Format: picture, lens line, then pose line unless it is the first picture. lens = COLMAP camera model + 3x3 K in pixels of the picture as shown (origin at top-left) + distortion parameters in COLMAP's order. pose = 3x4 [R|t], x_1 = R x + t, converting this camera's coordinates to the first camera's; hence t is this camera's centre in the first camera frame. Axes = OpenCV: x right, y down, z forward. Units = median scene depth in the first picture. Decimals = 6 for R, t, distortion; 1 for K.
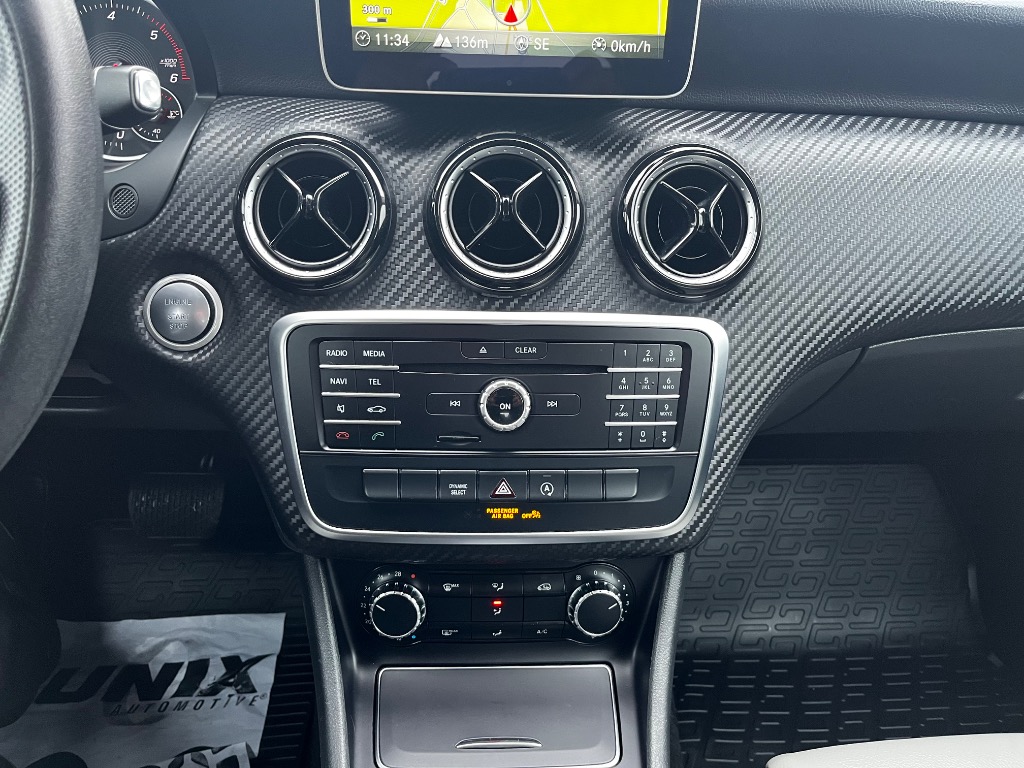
lens RADIAL K [[743.9, 0, 487.1], [0, 743.9, 383.6], [0, 0, 1]] dist [0.062970, -0.104214]
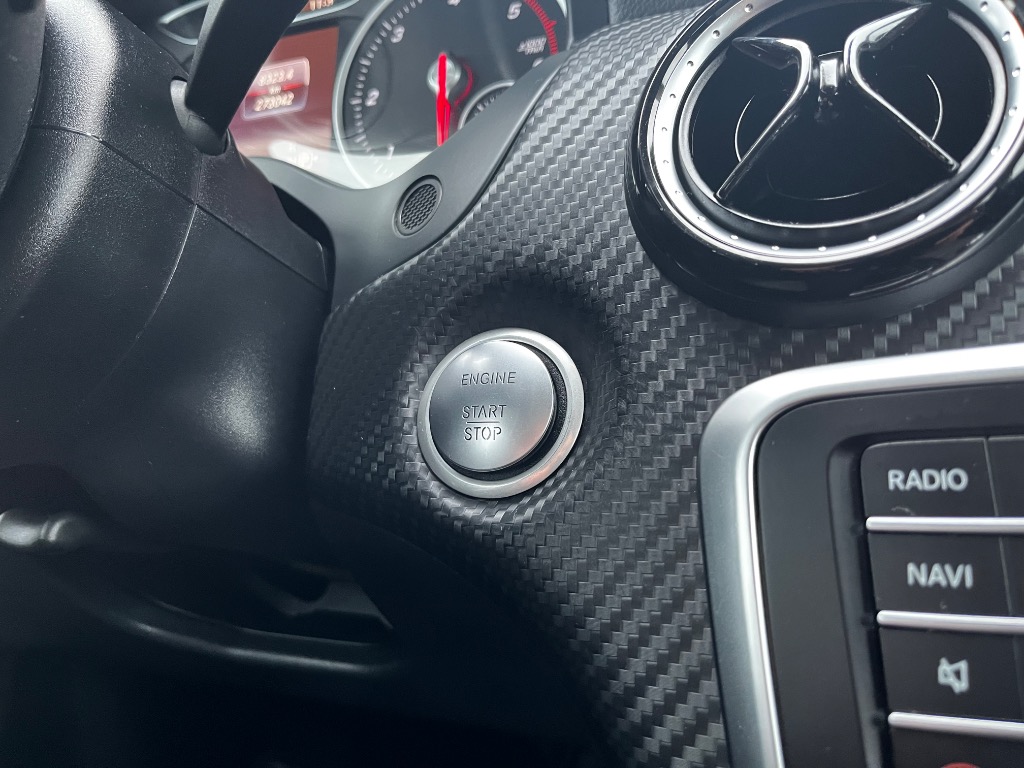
lens RADIAL K [[795.5, 0, 512.0], [0, 795.5, 384.0], [0, 0, 1]] dist [-0.009895, -0.007093]
pose [[0.907613, -0.054931, -0.416199, -0.217312], [-0.110744, 0.924957, -0.363580, 0.058138], [0.404938, 0.376081, 0.833419, 0.645987]]
